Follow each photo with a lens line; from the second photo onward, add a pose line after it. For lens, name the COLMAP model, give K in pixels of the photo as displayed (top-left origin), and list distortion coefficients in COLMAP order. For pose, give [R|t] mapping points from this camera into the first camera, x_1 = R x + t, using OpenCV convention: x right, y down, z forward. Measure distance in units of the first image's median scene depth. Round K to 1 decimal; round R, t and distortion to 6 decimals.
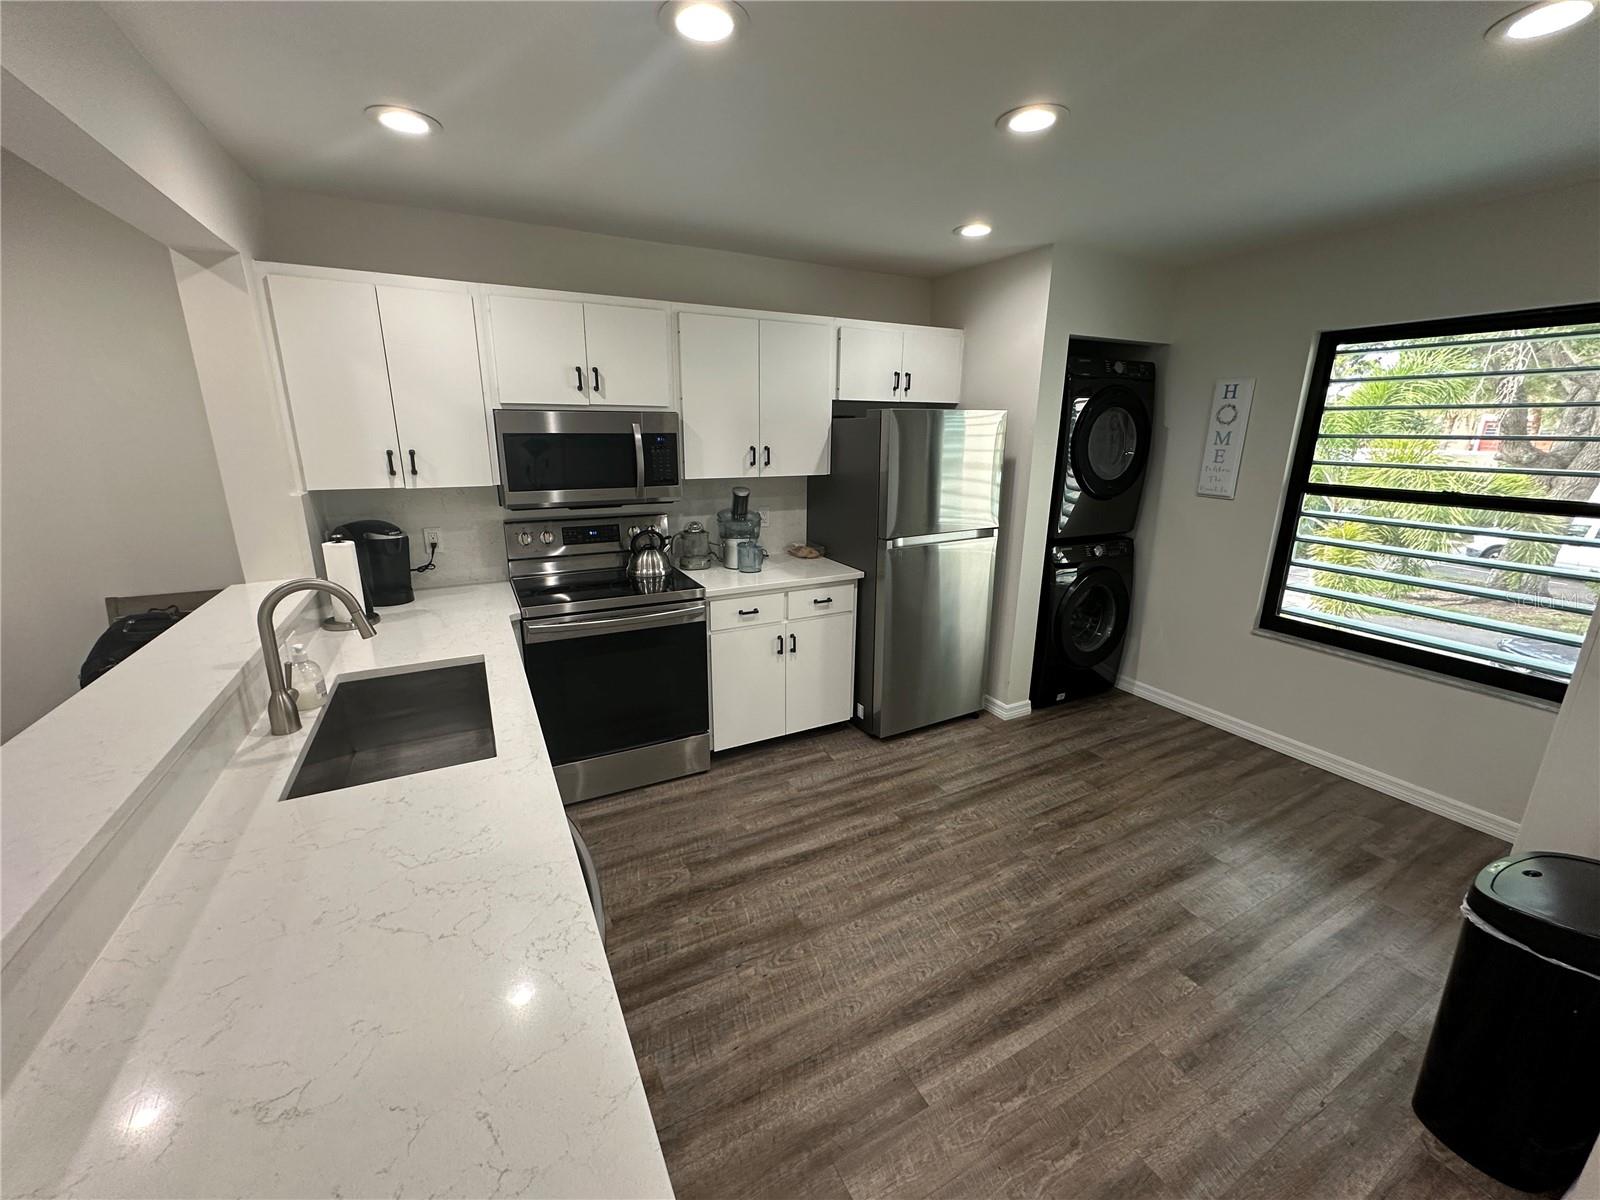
lens RADIAL K [[636.7, 0, 801.5], [0, 636.7, 598.4], [0, 0, 1]] dist [-0.002766, 0.000541]
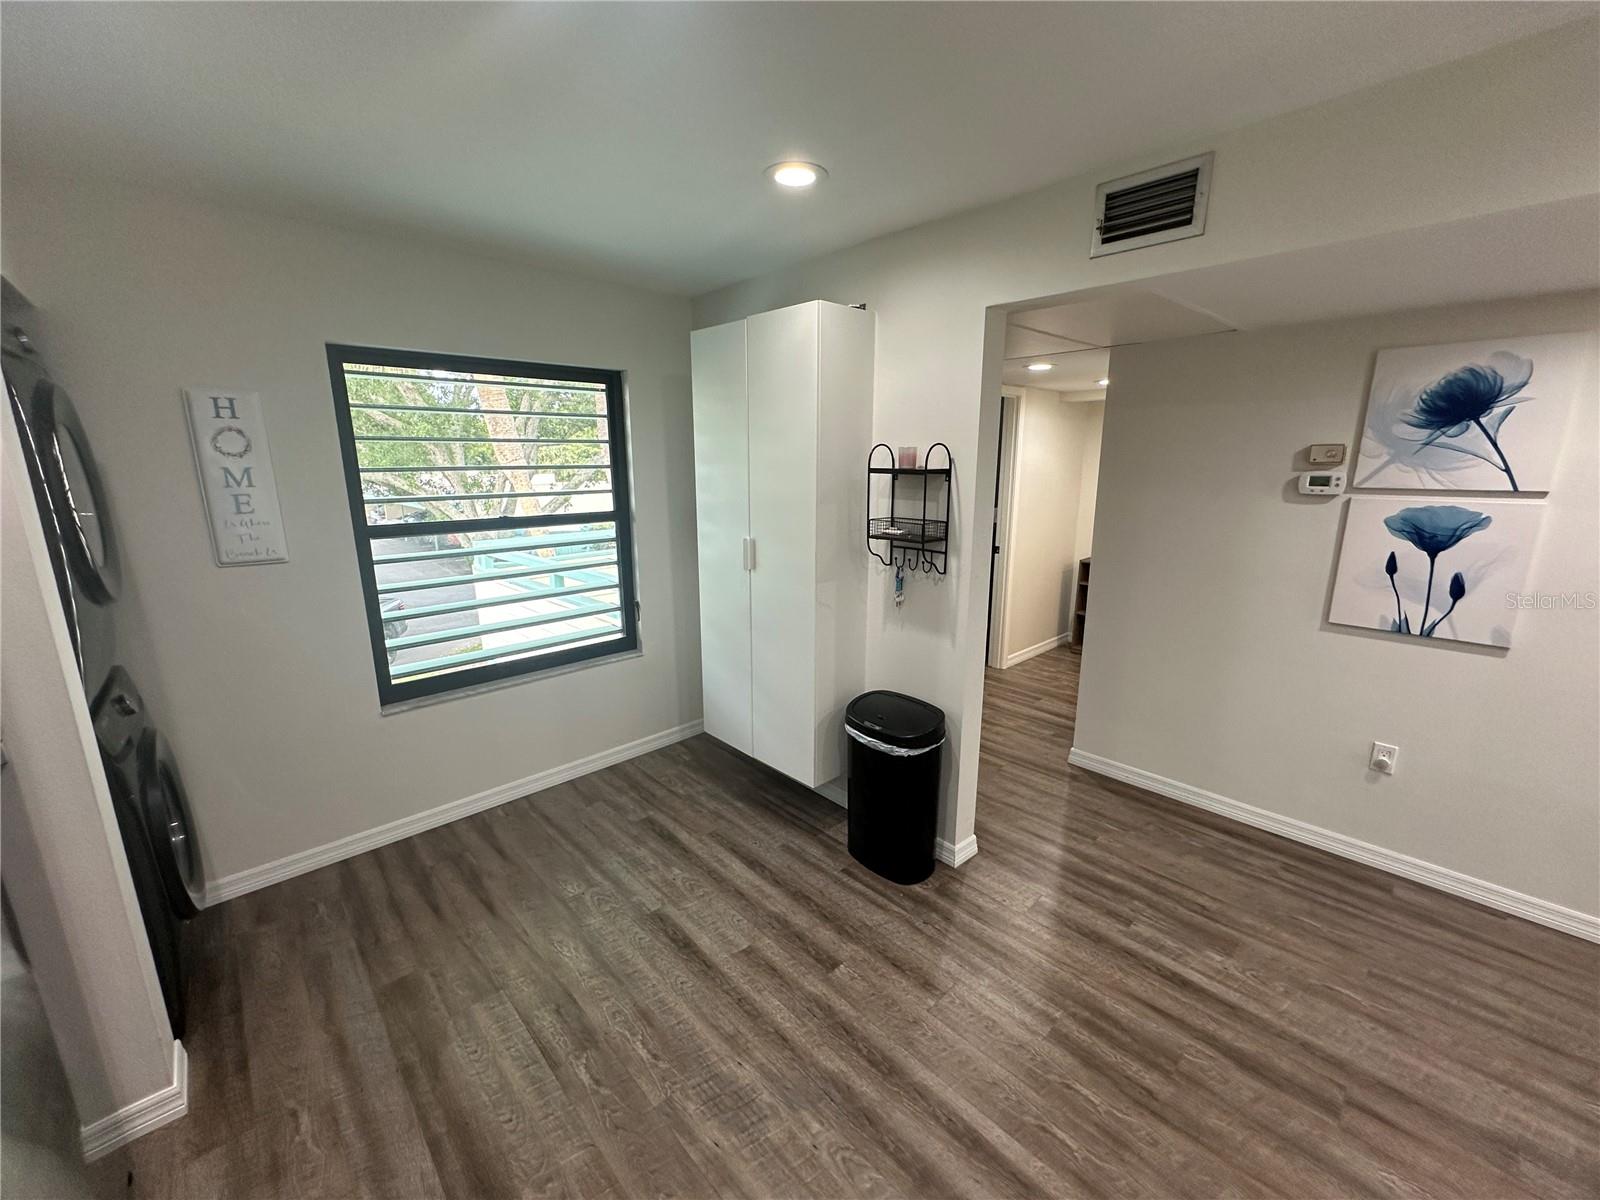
lens RADIAL K [[636.7, 0, 797.1], [0, 636.7, 599.6], [0, 0, 1]] dist [-0.002766, 0.000541]
pose [[-0.259794, -0.217882, 0.940763, -0.172866], [0.253137, 0.924780, 0.284085, -0.208958], [-0.931895, 0.311946, -0.185098, 0.738614]]
